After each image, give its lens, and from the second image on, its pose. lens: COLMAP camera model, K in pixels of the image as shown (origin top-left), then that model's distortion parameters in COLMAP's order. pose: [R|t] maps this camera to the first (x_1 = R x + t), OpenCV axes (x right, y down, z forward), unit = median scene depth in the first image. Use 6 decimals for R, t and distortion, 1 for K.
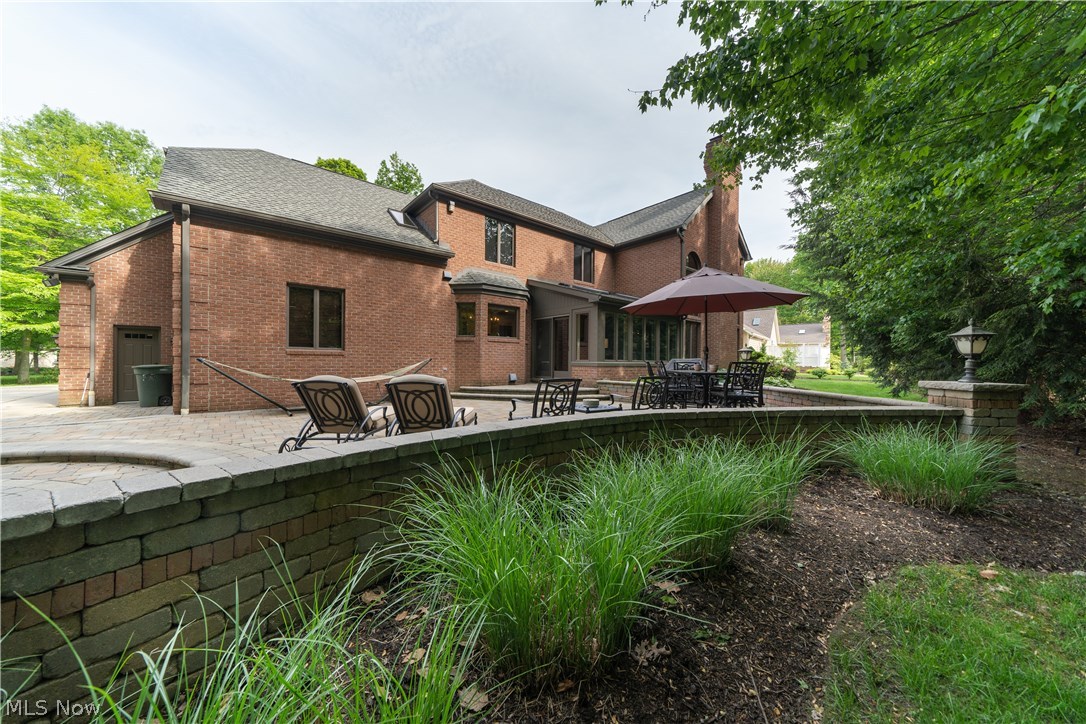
lens RADIAL K [[379.6, 0, 540.6], [0, 379.6, 364.8], [0, 0, 1]] dist [-0.001552, -0.000089]
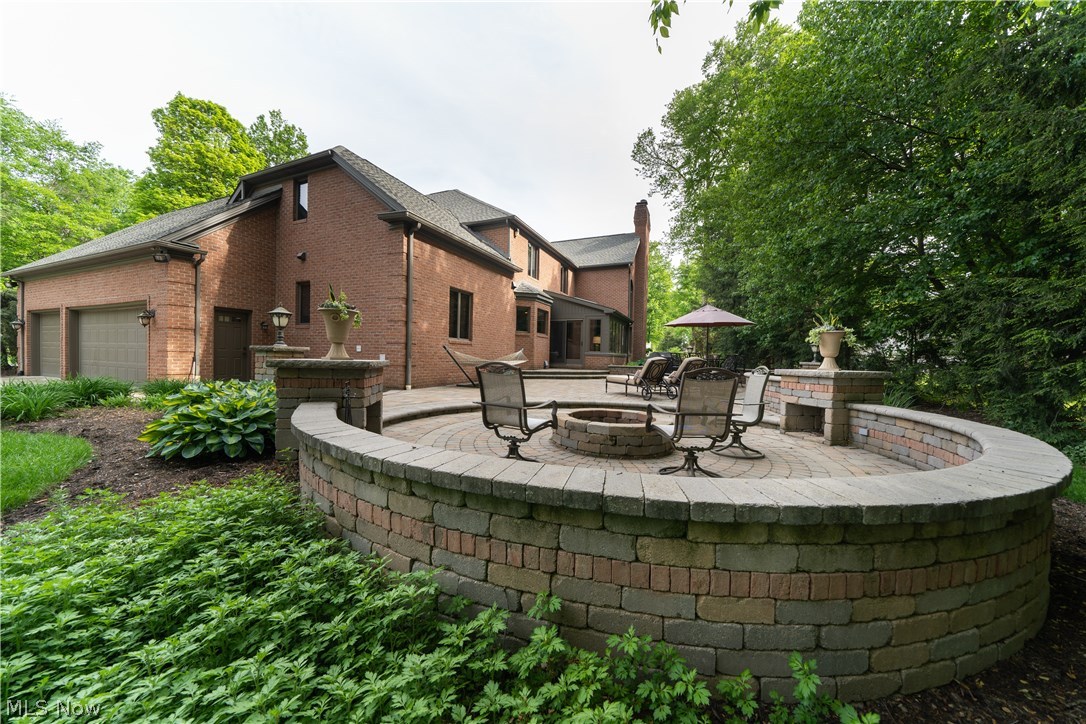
lens RADIAL K [[379.6, 0, 544.6], [0, 379.6, 361.6], [0, 0, 1]] dist [-0.001552, -0.000089]
pose [[0.885049, 0.003860, 0.465483, -0.753081], [-0.010645, 0.999872, 0.011949, 0.011576], [-0.465377, -0.015531, 0.884976, -0.210095]]
